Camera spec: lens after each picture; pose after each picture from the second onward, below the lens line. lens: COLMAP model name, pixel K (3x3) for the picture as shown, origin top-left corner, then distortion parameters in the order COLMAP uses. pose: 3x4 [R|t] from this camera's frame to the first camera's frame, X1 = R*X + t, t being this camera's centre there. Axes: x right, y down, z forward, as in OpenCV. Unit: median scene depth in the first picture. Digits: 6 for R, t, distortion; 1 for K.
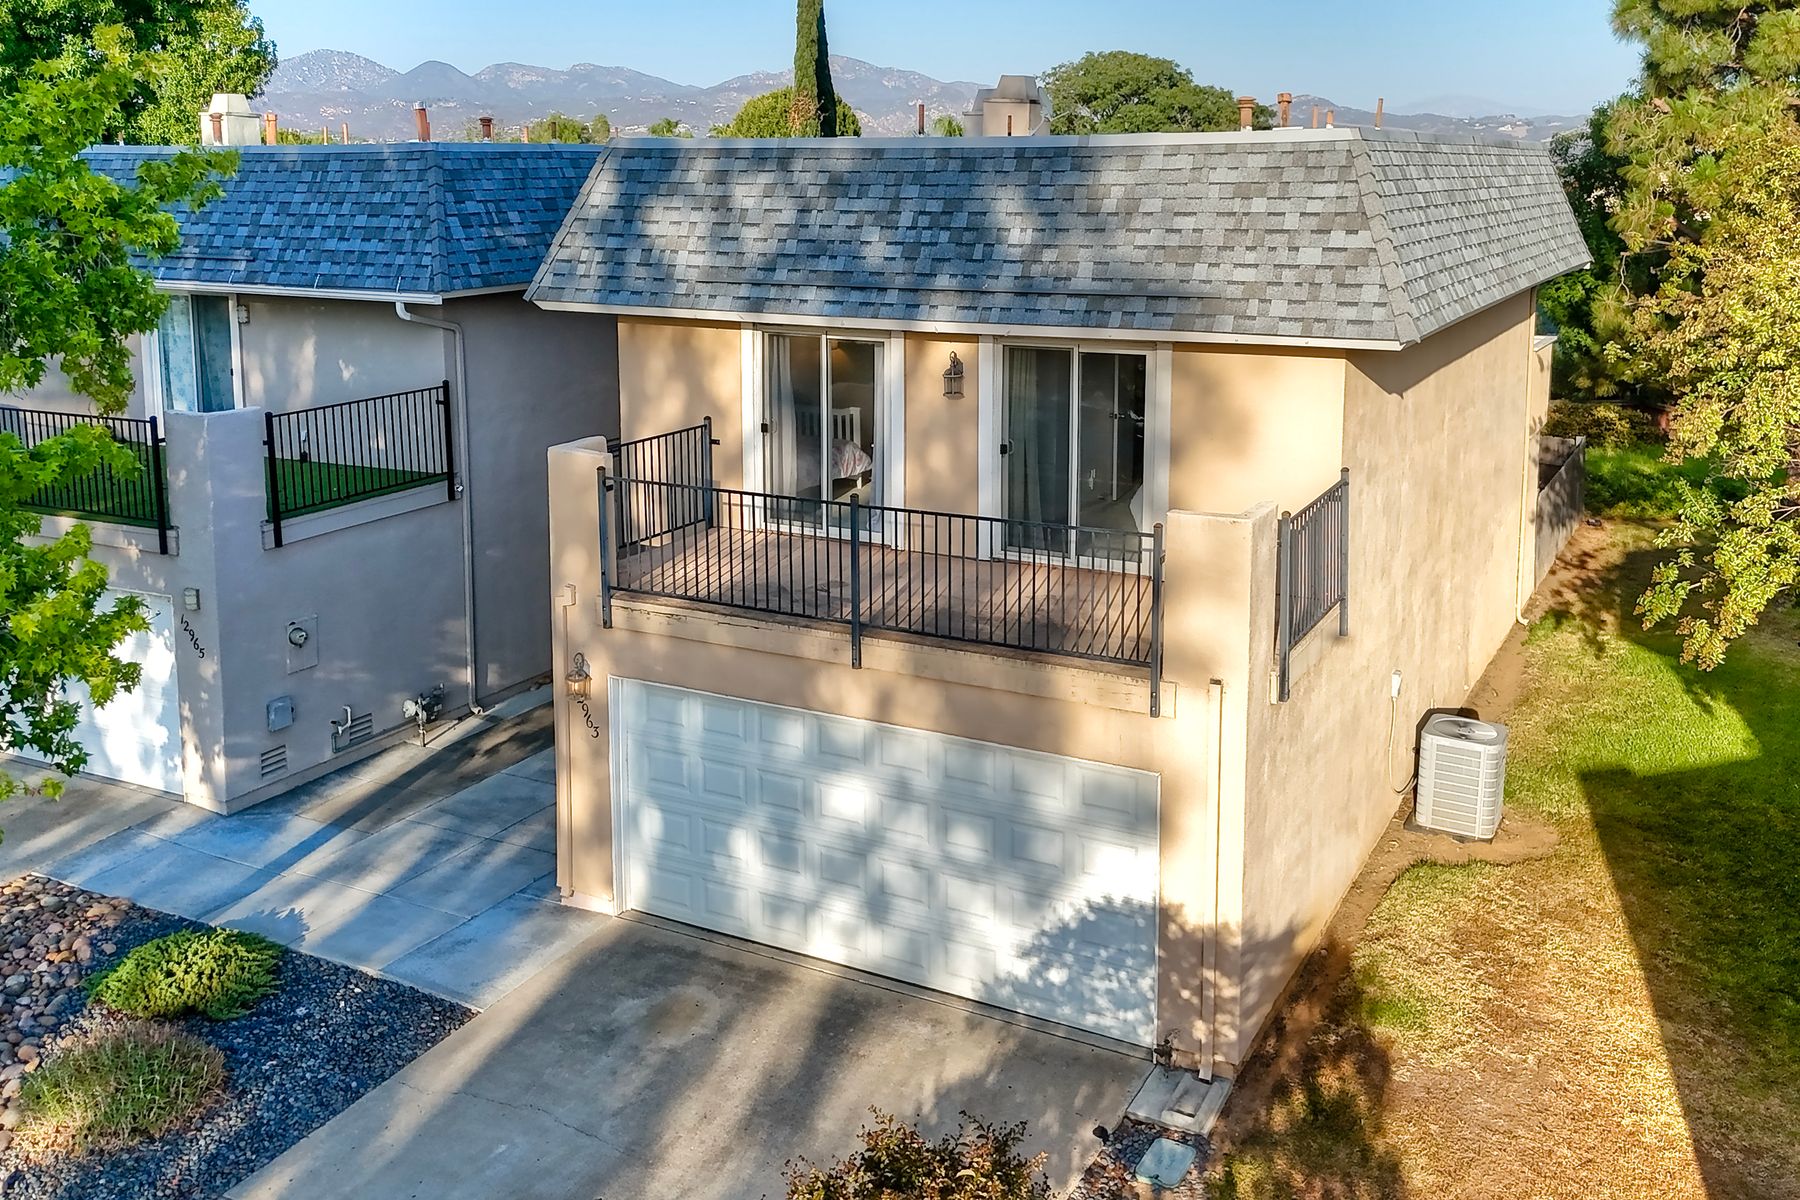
lens RADIAL K [[1627.0, 0, 916.9], [0, 1627.0, 419.6], [0, 0, 1]] dist [0.056997, -0.029050]
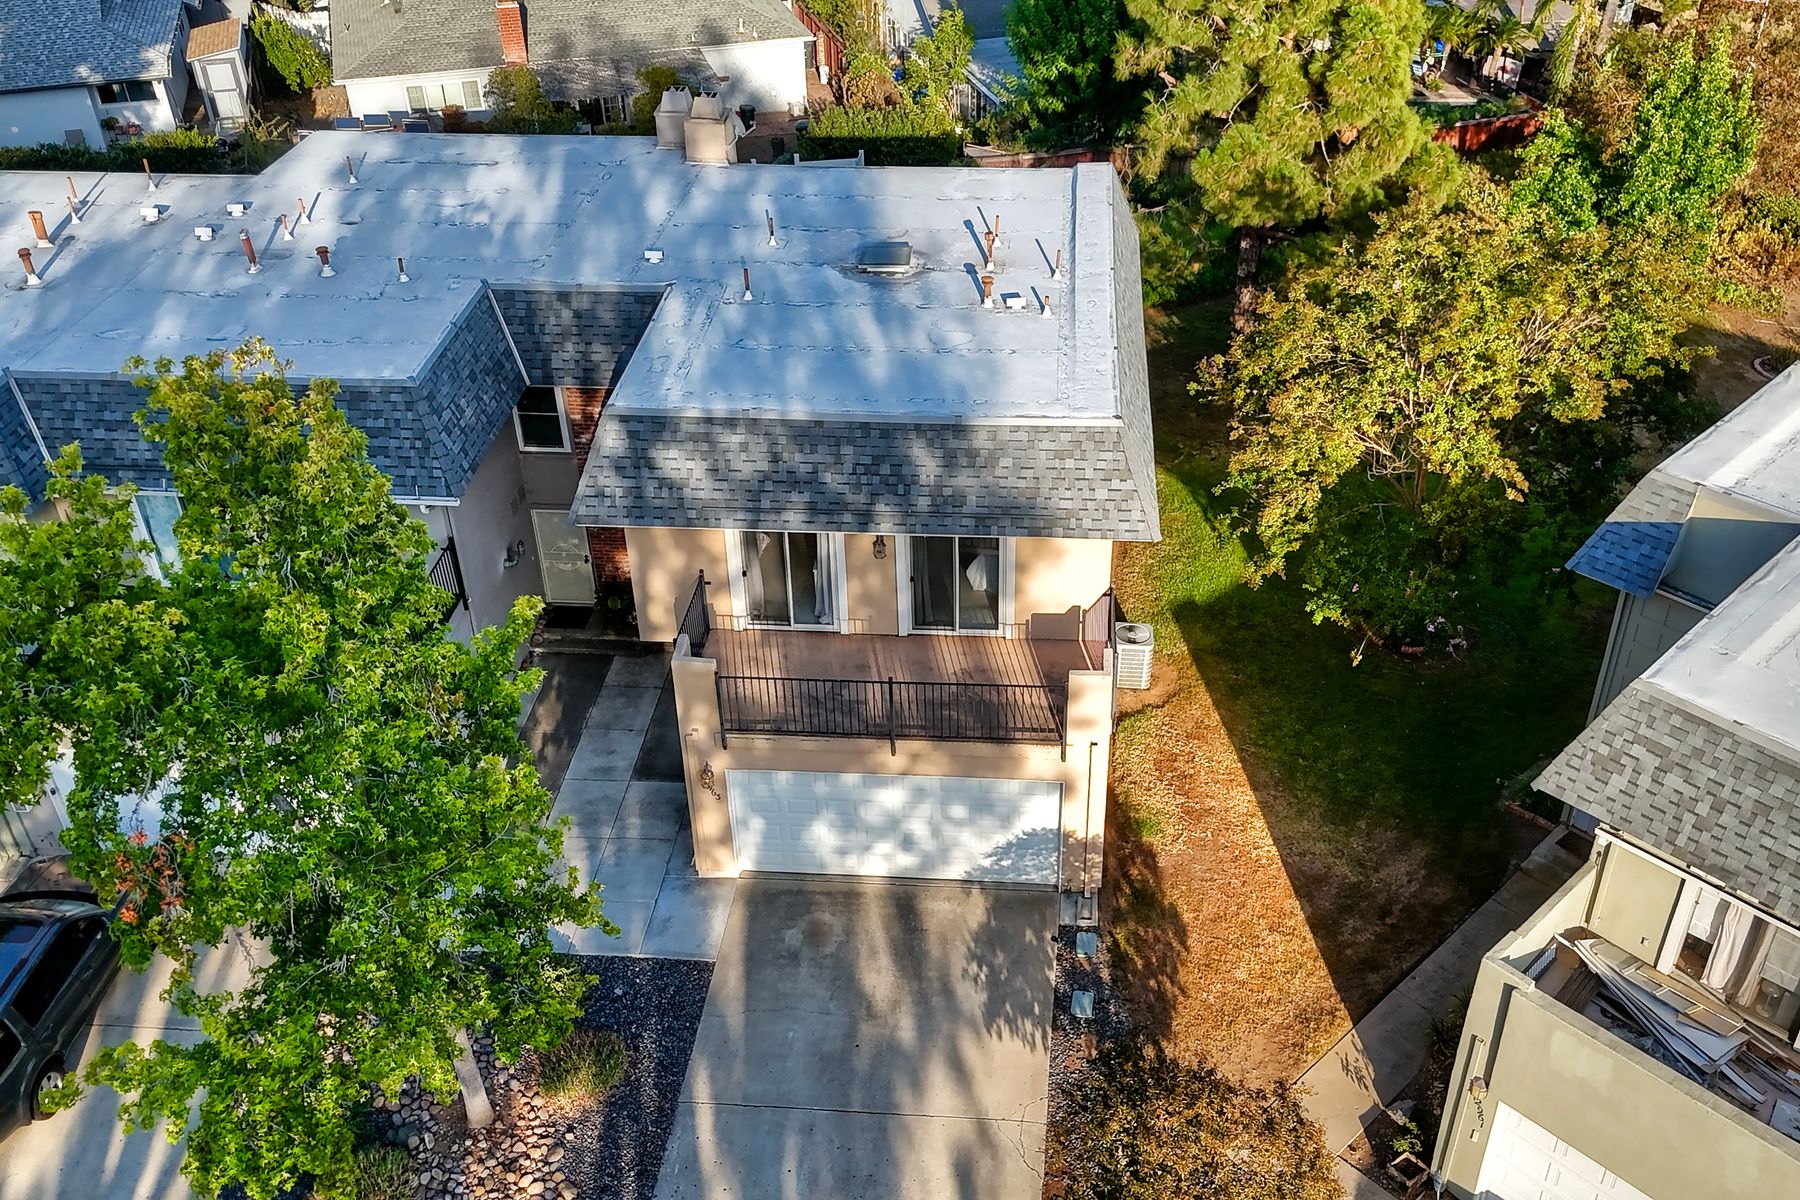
lens RADIAL K [[1603.6, 0, 958.4], [0, 1603.6, 624.1], [0, 0, 1]] dist [0.065869, -0.102903]
pose [[0.913297, -0.235021, 0.332646, -0.498692], [0.067881, 0.893132, 0.444643, -0.723899], [-0.401597, -0.383511, 0.831648, -0.449709]]
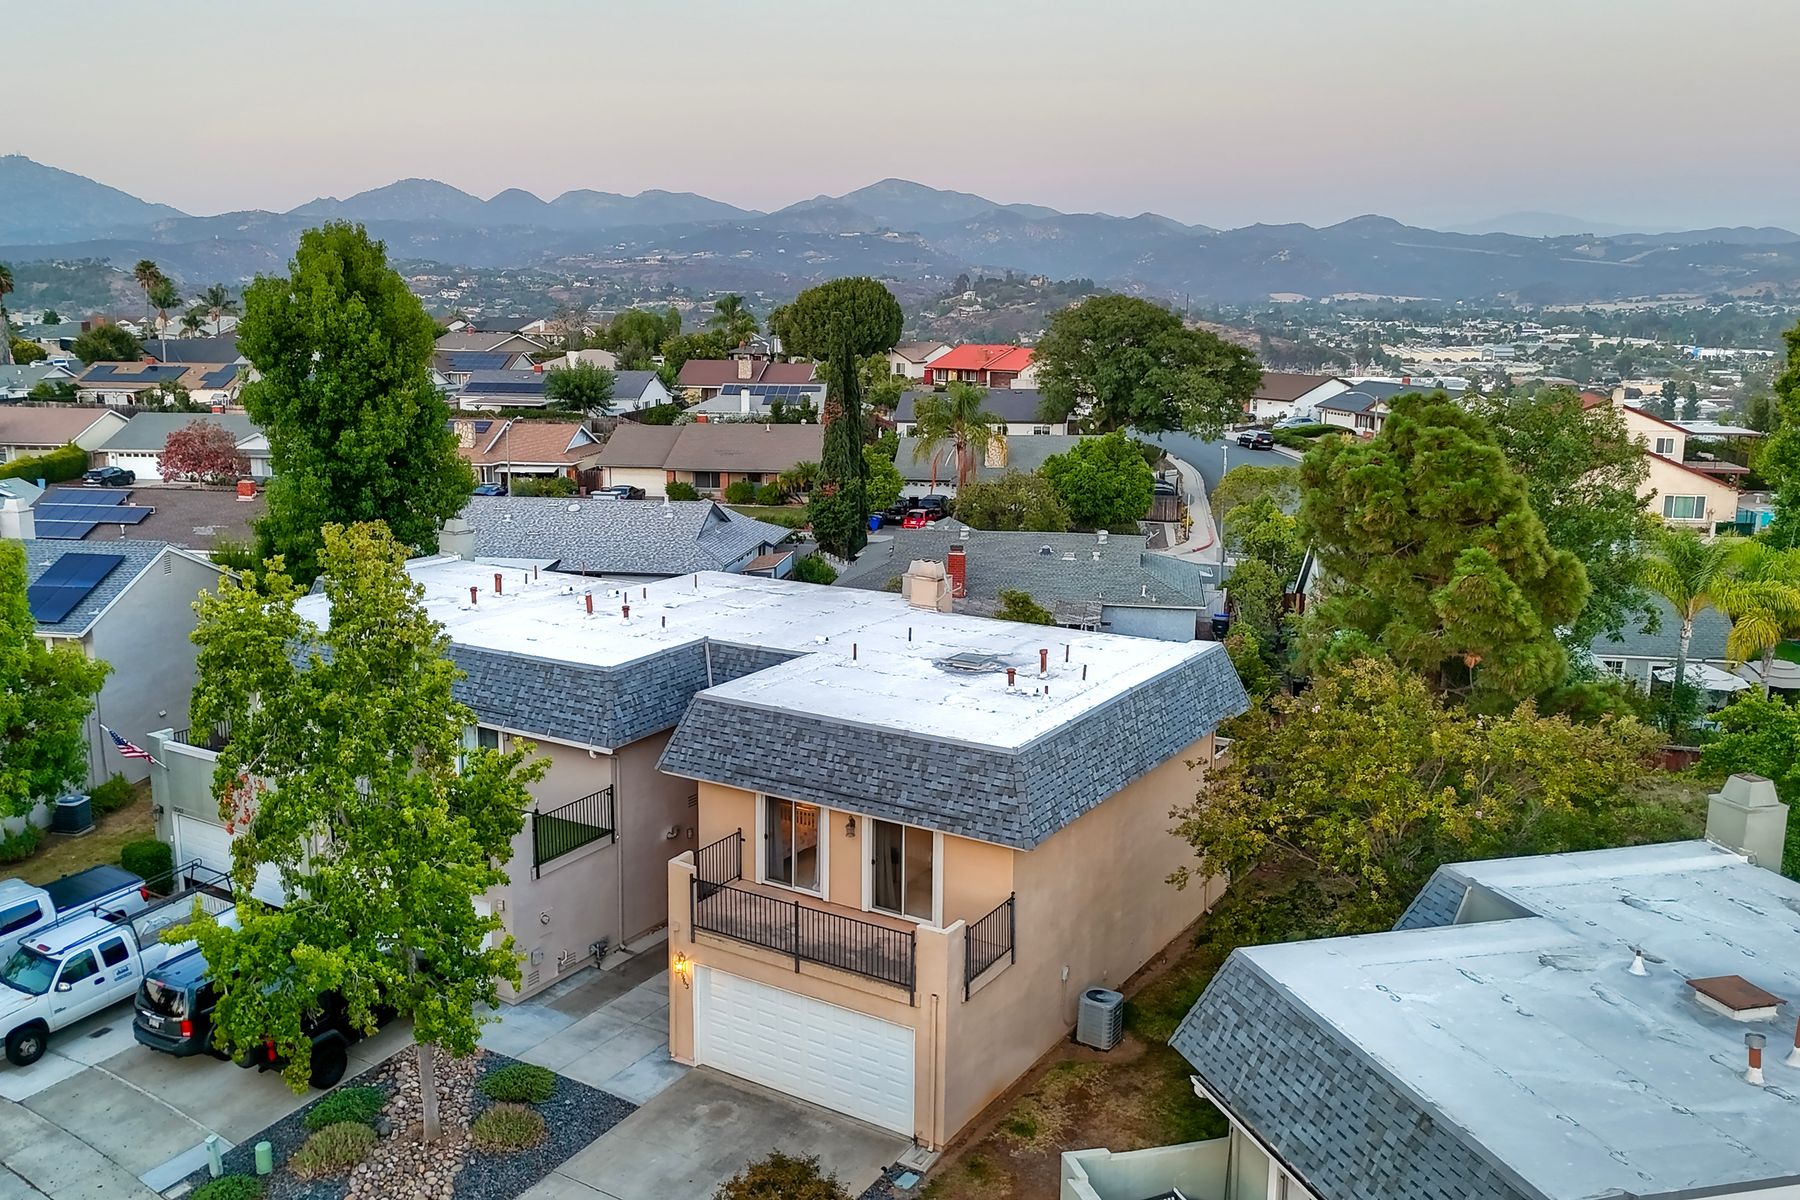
lens RADIAL K [[1616.6, 0, 790.4], [0, 1616.6, 594.5], [0, 0, 1]] dist [0.170105, -0.395282]
pose [[0.993398, 0.019963, -0.112969, 0.193762], [-0.014392, 0.998650, 0.049909, -0.475843], [0.113813, -0.047954, 0.992344, -1.227682]]
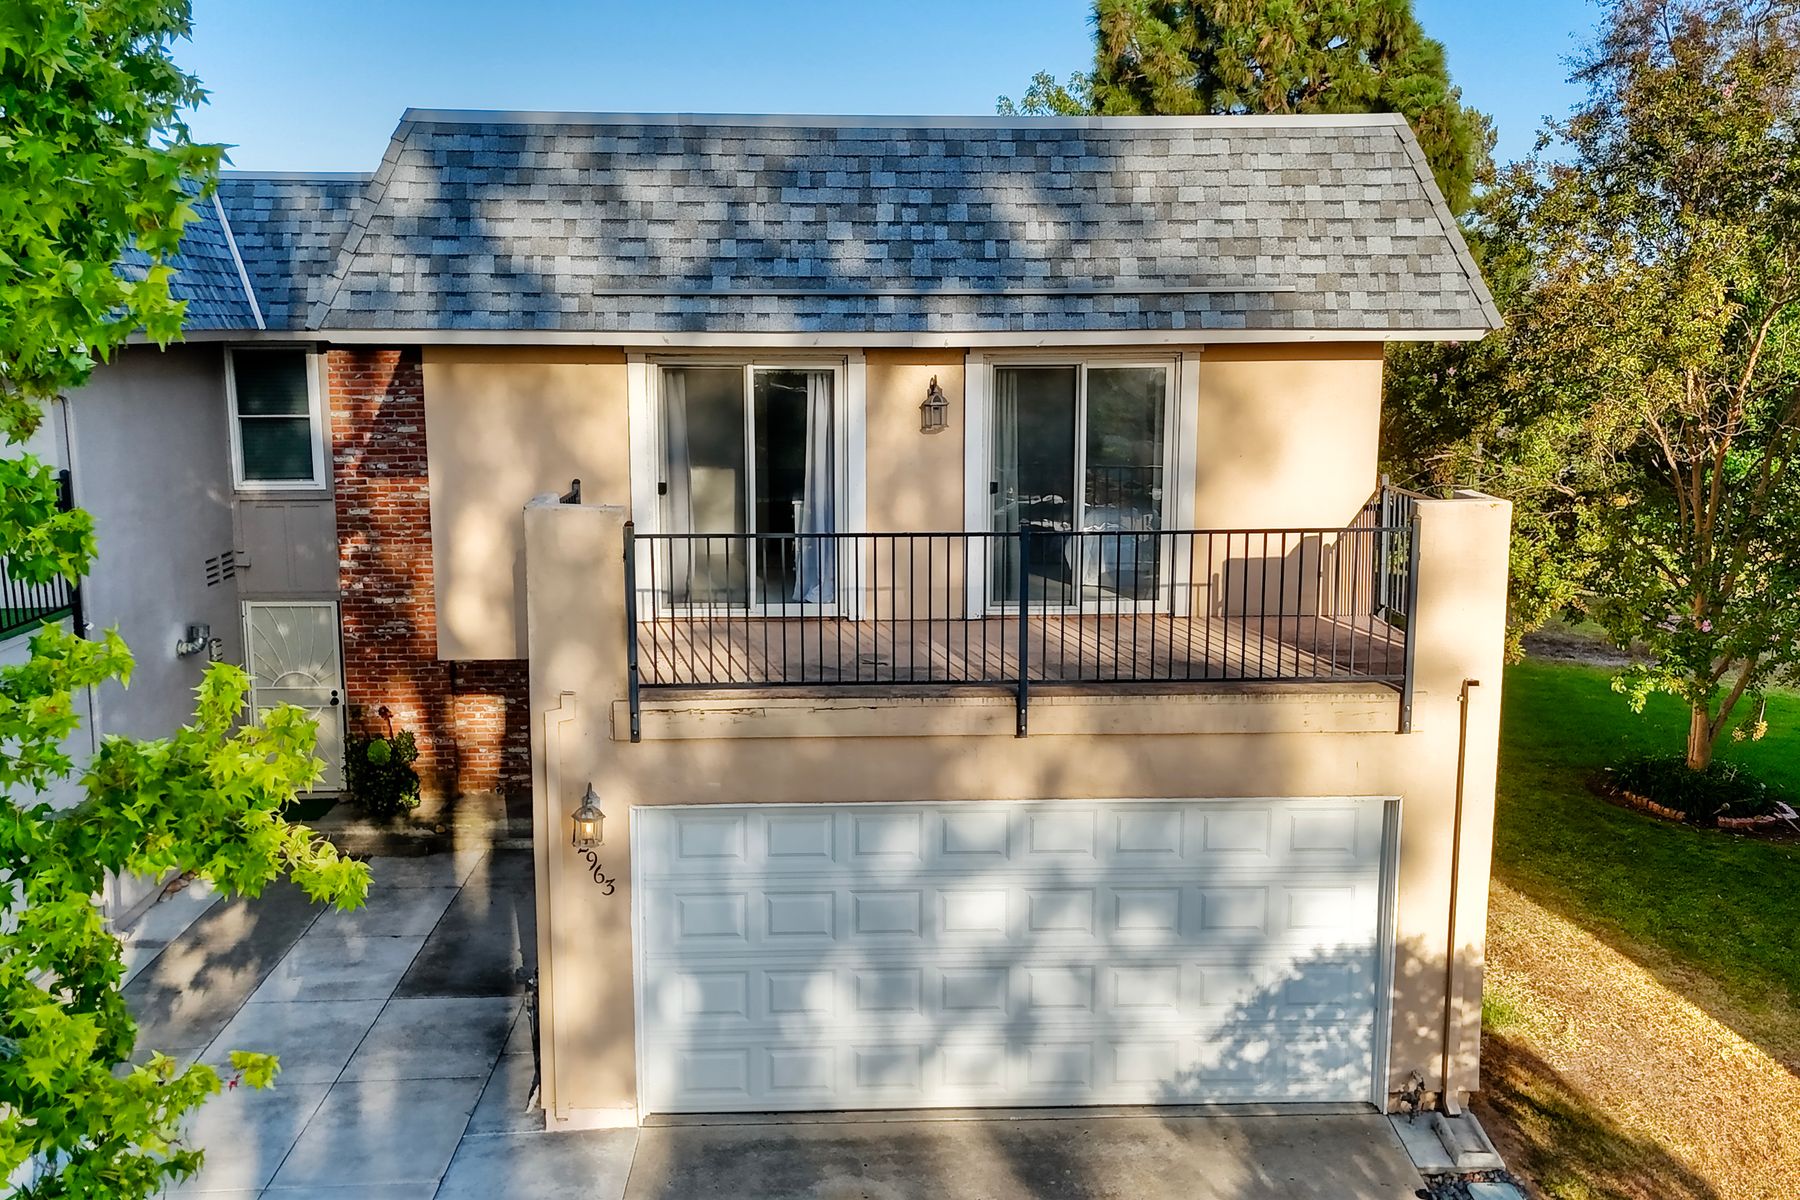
lens RADIAL K [[1583.7, 0, 906.6], [0, 1583.7, 603.5], [0, 0, 1]] dist [0.040097, -0.001956]
pose [[0.862651, -0.083621, 0.498839, -0.439292], [0.076183, 0.996469, 0.035294, 0.049289], [-0.500029, 0.007556, 0.865976, 0.316417]]
